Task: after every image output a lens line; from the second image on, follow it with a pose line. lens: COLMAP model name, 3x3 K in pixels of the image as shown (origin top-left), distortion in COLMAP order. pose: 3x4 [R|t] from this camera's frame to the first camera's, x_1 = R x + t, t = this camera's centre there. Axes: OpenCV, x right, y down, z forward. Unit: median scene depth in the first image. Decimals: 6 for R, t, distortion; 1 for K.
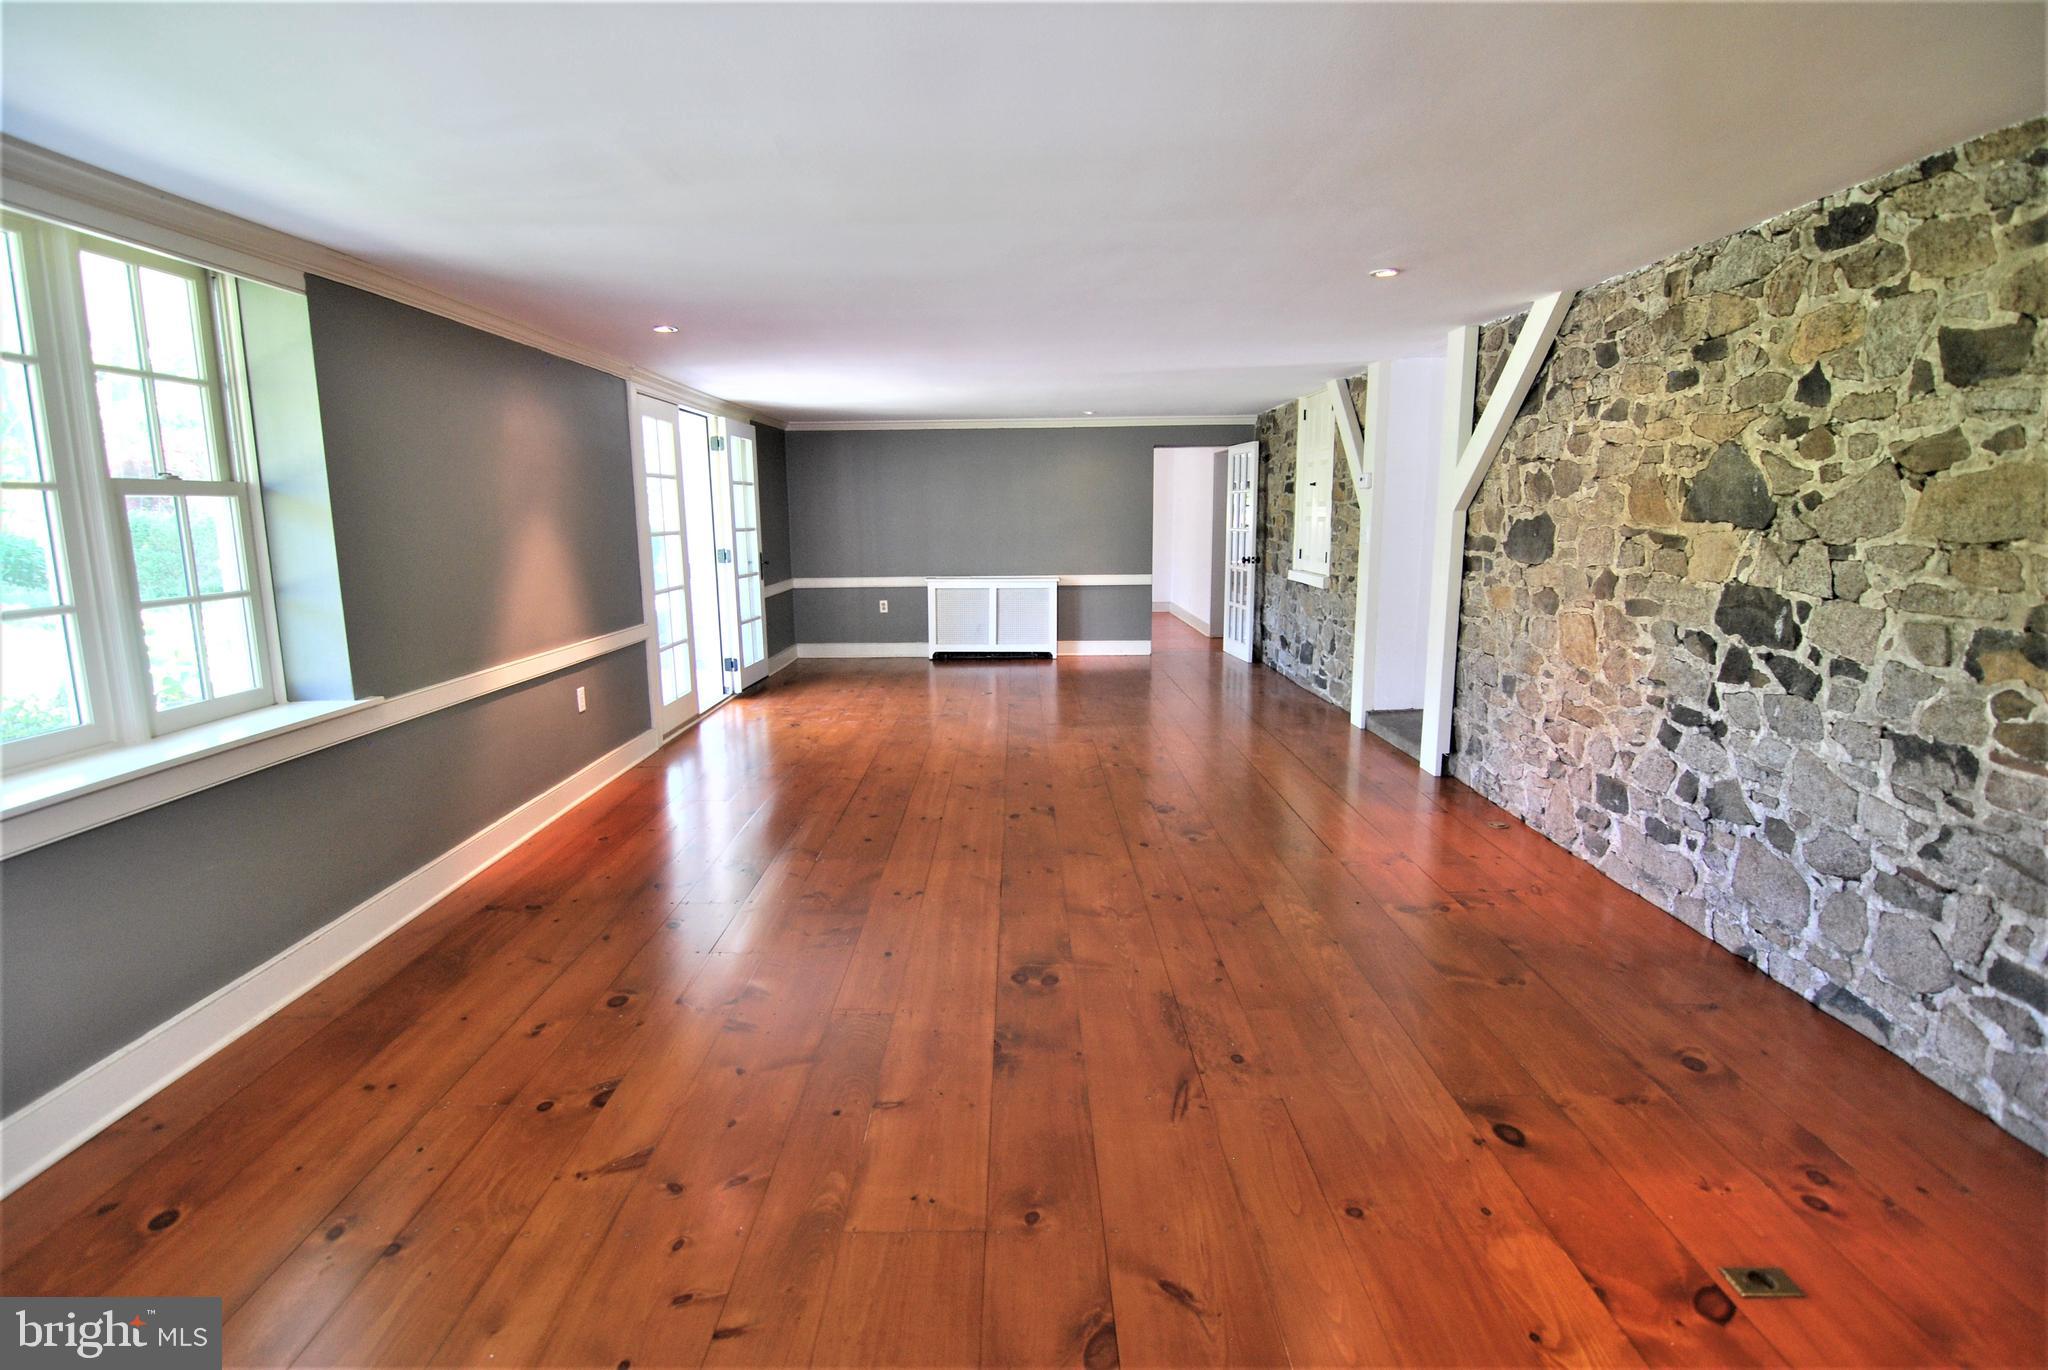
lens RADIAL K [[991.0, 0, 1021.9], [0, 991.0, 671.4], [0, 0, 1]] dist [0.000313, -0.014913]
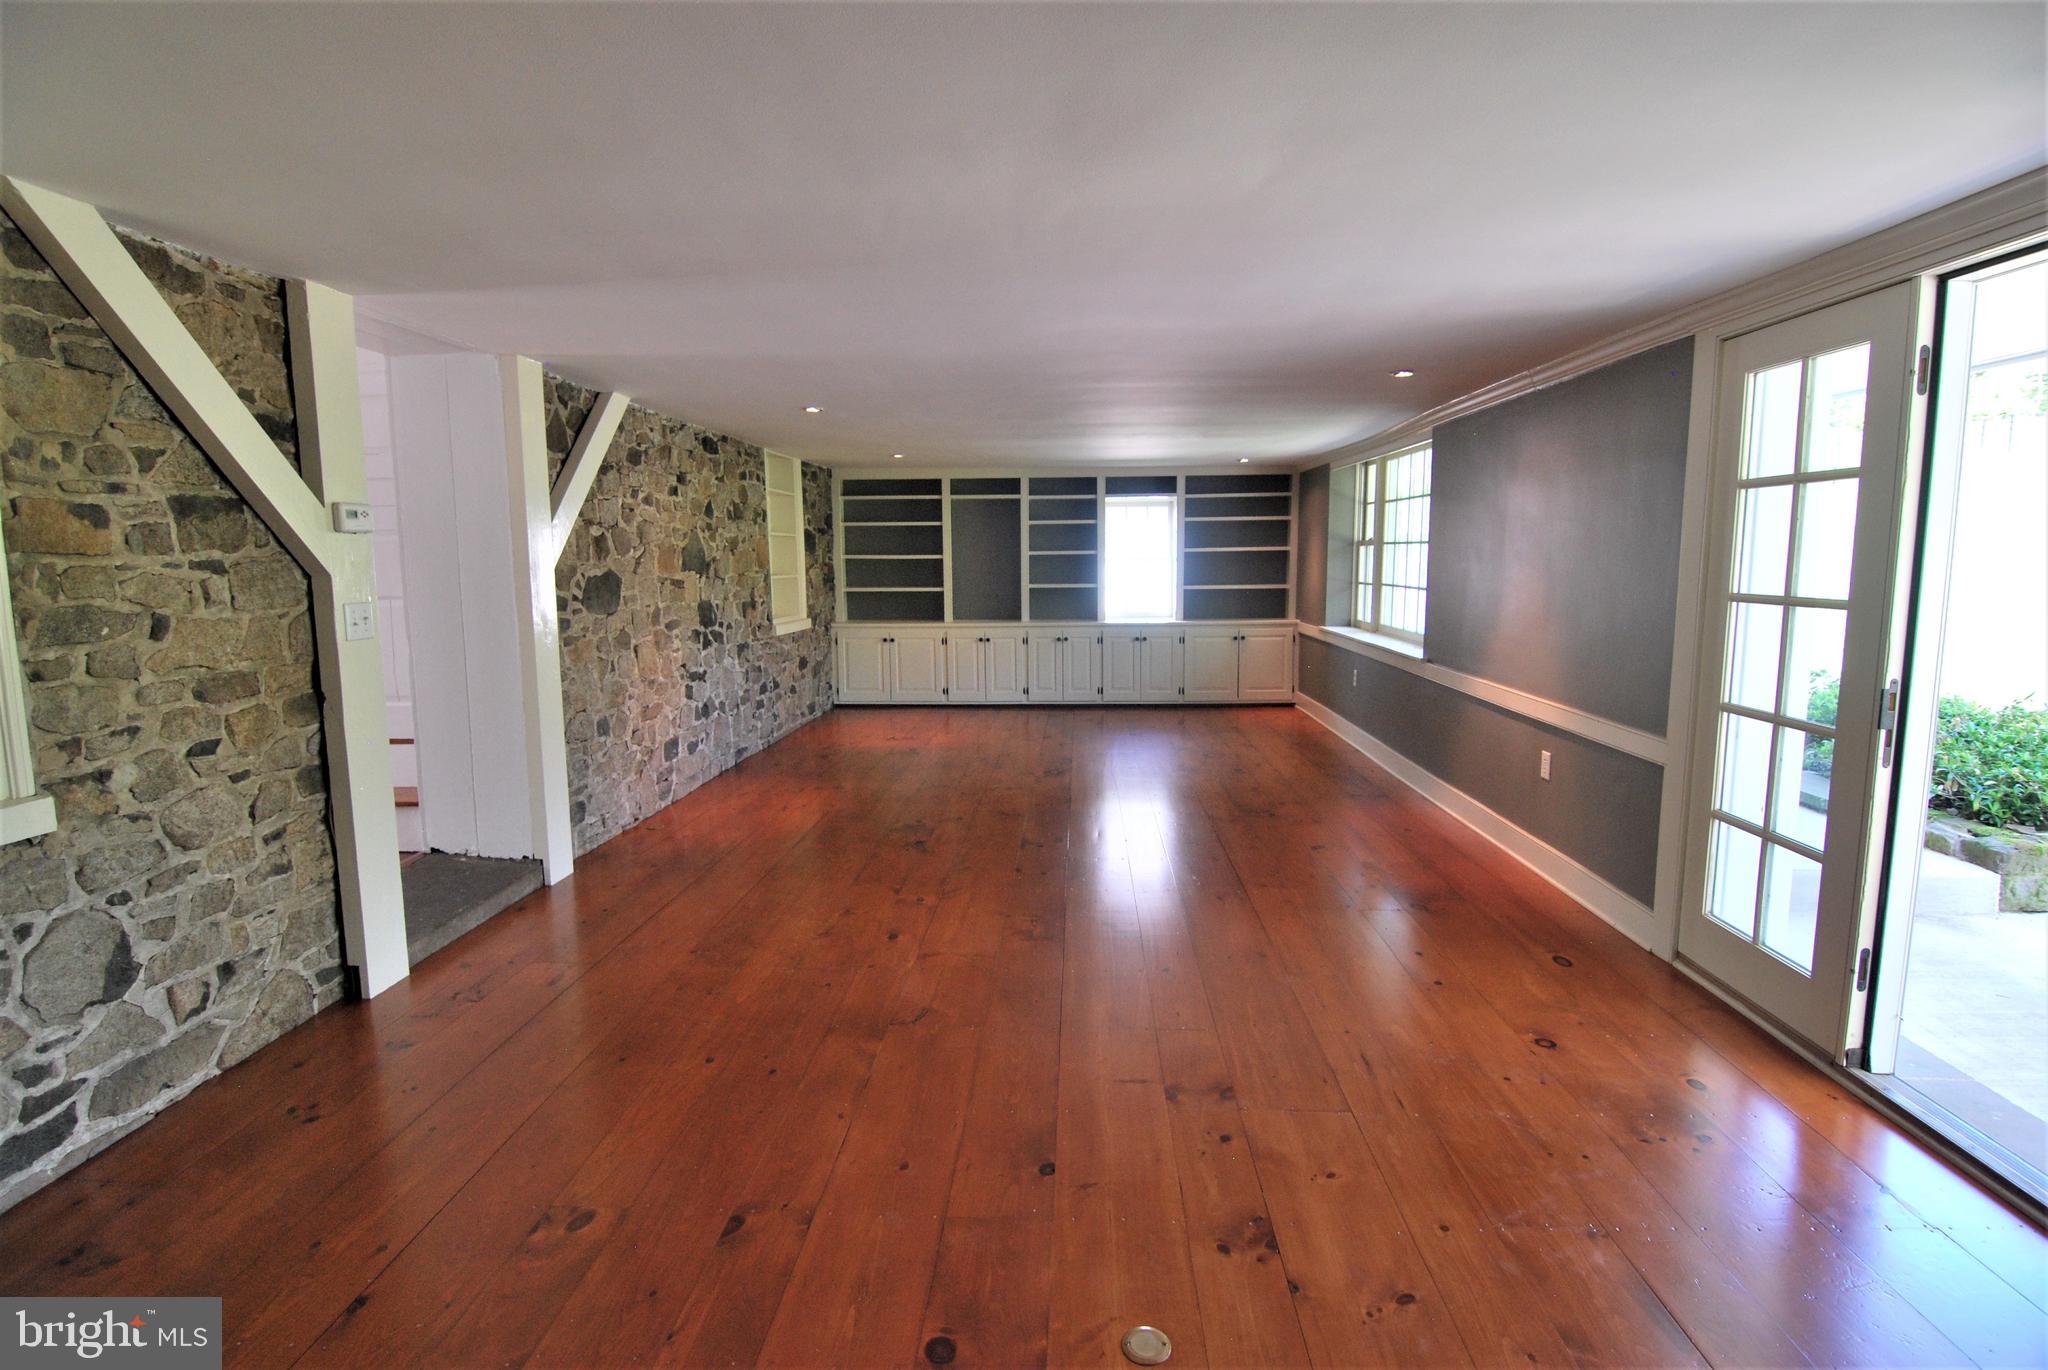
lens RADIAL K [[991.0, 0, 1021.9], [0, 991.0, 671.4], [0, 0, 1]] dist [0.000313, -0.014913]
pose [[-0.997751, 0.010334, 0.066225, -0.052776], [0.028185, 0.961128, 0.274662, -0.425127], [-0.060812, 0.275910, -0.959258, 2.565892]]
